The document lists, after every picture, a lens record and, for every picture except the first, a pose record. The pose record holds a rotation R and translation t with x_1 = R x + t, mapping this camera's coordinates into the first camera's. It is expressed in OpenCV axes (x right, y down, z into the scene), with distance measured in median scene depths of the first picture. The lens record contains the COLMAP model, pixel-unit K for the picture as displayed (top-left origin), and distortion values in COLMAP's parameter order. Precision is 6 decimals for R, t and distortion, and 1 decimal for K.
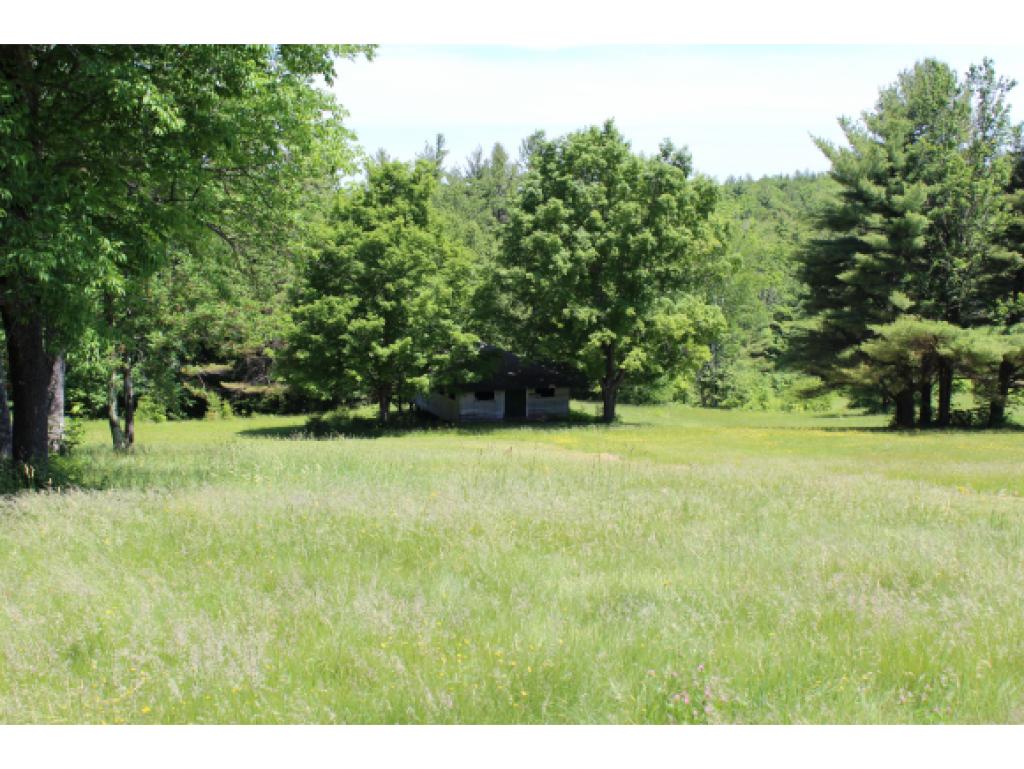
lens RADIAL K [[1613.6, 0, 512.4], [0, 1613.6, 384.8], [0, 0, 1]] dist [0.021475, 0.000000]
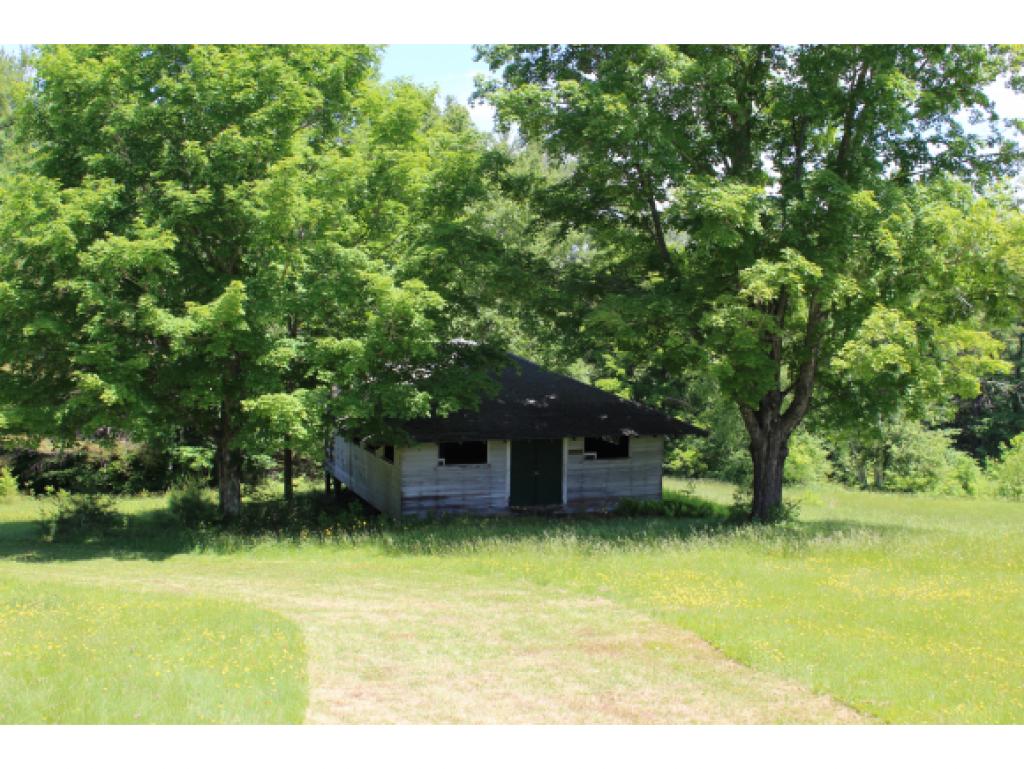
lens RADIAL K [[1613.6, 0, 510.8], [0, 1613.6, 383.8], [0, 0, 1]] dist [0.021475, 0.000000]
pose [[0.999451, 0.007198, -0.032333, 0.009145], [-0.008906, 0.998555, -0.052996, 0.011879], [0.031904, 0.053255, 0.998071, 0.625144]]
